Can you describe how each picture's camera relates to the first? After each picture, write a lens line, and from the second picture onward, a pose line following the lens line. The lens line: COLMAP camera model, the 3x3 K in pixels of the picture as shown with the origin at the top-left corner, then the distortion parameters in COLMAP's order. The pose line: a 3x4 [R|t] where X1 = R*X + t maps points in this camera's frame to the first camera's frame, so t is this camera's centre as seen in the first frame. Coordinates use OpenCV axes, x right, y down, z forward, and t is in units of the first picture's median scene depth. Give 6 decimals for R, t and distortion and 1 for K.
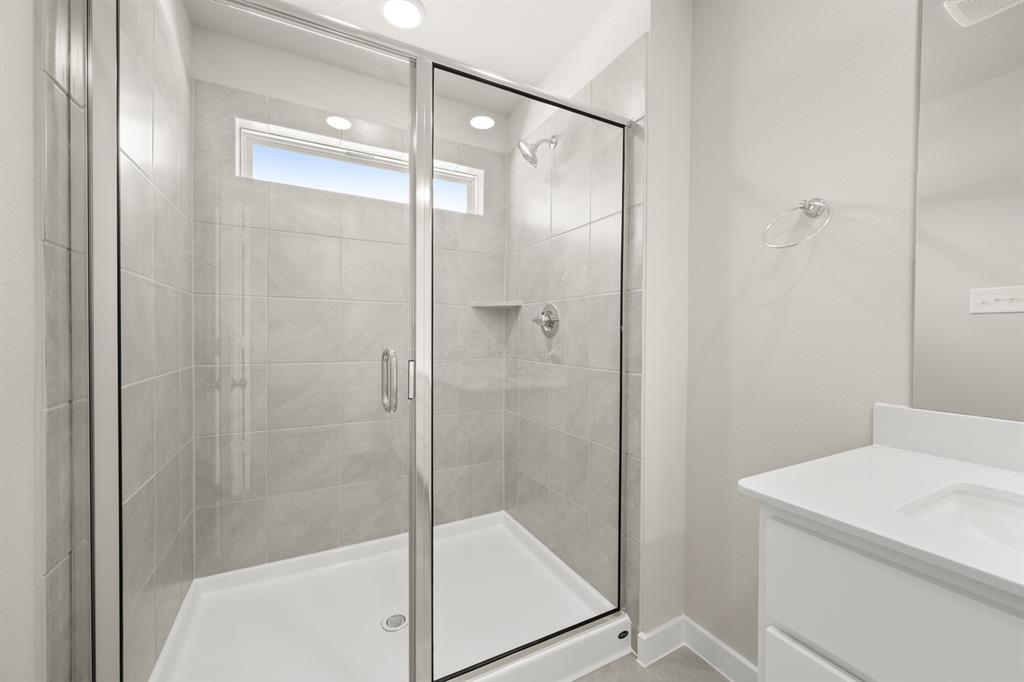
lens RADIAL K [[402.7, 0, 514.9], [0, 402.7, 338.3], [0, 0, 1]] dist [-0.000407, -0.000222]
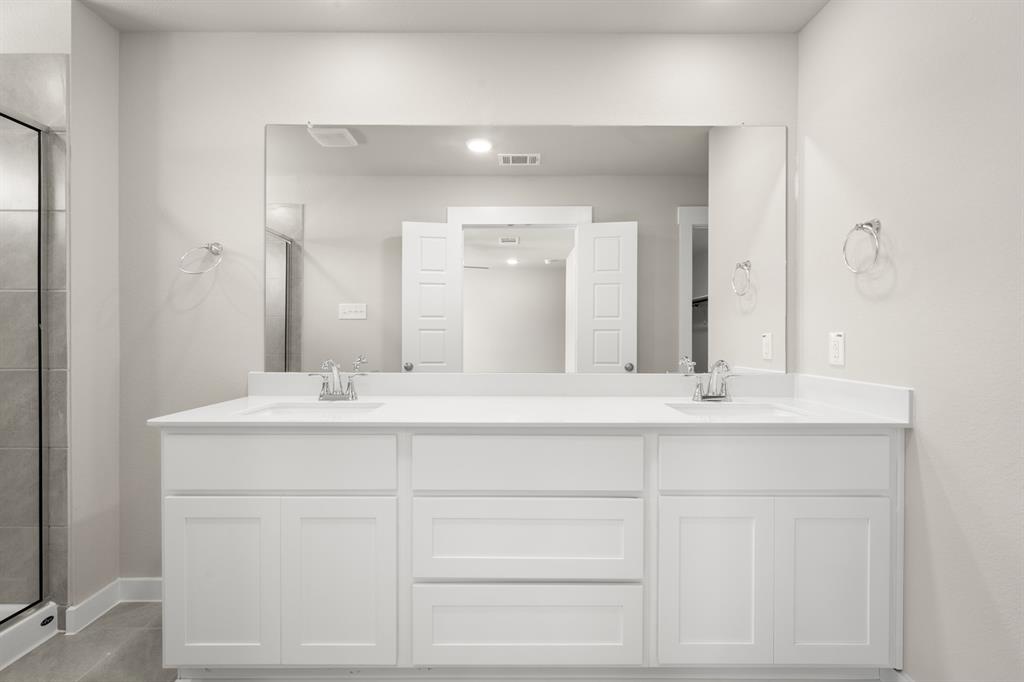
lens RADIAL K [[458.1, 0, 511.7], [0, 458.1, 338.4], [0, 0, 1]] dist [0.001899, 0.000256]
pose [[0.472320, -0.012234, 0.881342, -0.197021], [0.009698, 0.999915, 0.008683, 0.007839], [-0.881374, 0.004446, 0.472399, -0.607507]]
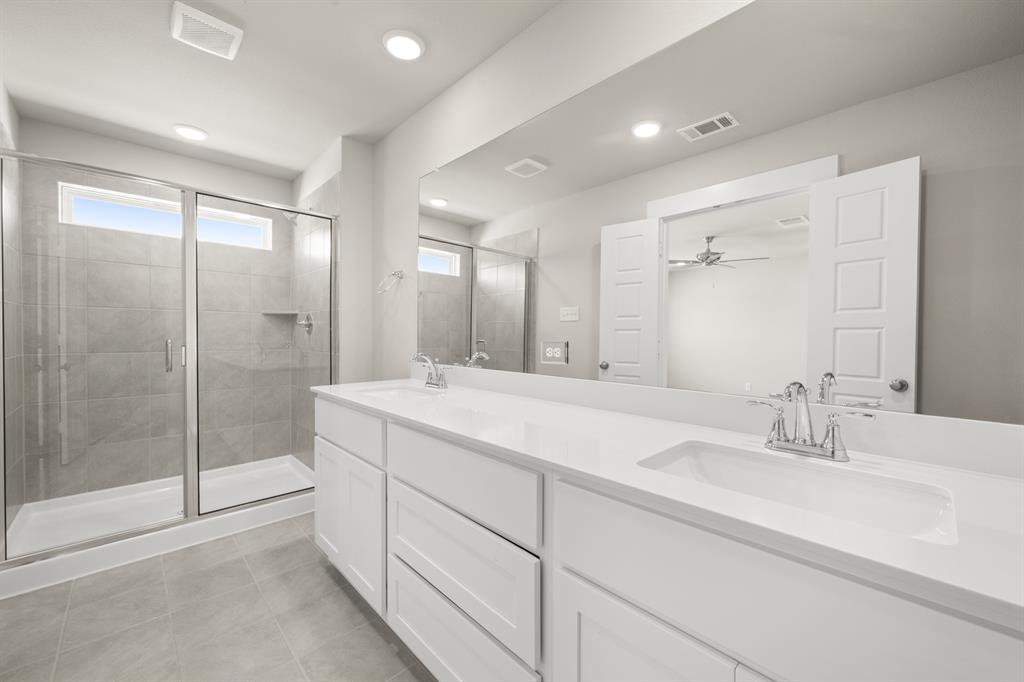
lens RADIAL K [[402.7, 0, 514.9], [0, 402.7, 338.3], [0, 0, 1]] dist [-0.000407, -0.000222]
pose [[0.961574, -0.004853, 0.274501, 0.547698], [0.004634, 0.999988, 0.001446, 0.017206], [-0.274505, -0.000119, 0.961586, -0.953035]]
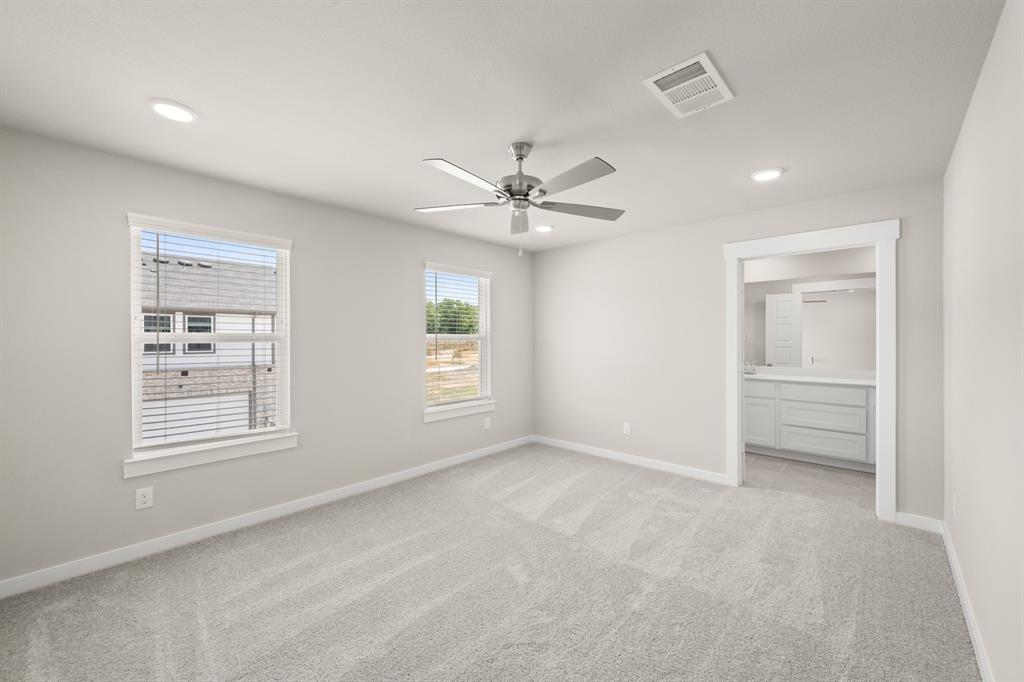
lens RADIAL K [[402.7, 0, 514.9], [0, 402.7, 338.3], [0, 0, 1]] dist [-0.000407, -0.000222]
pose [[0.943500, -0.014173, 0.331068, -2.279479], [0.014463, 0.999894, 0.001587, -0.151422], [-0.331056, 0.003291, 0.943606, -2.125521]]
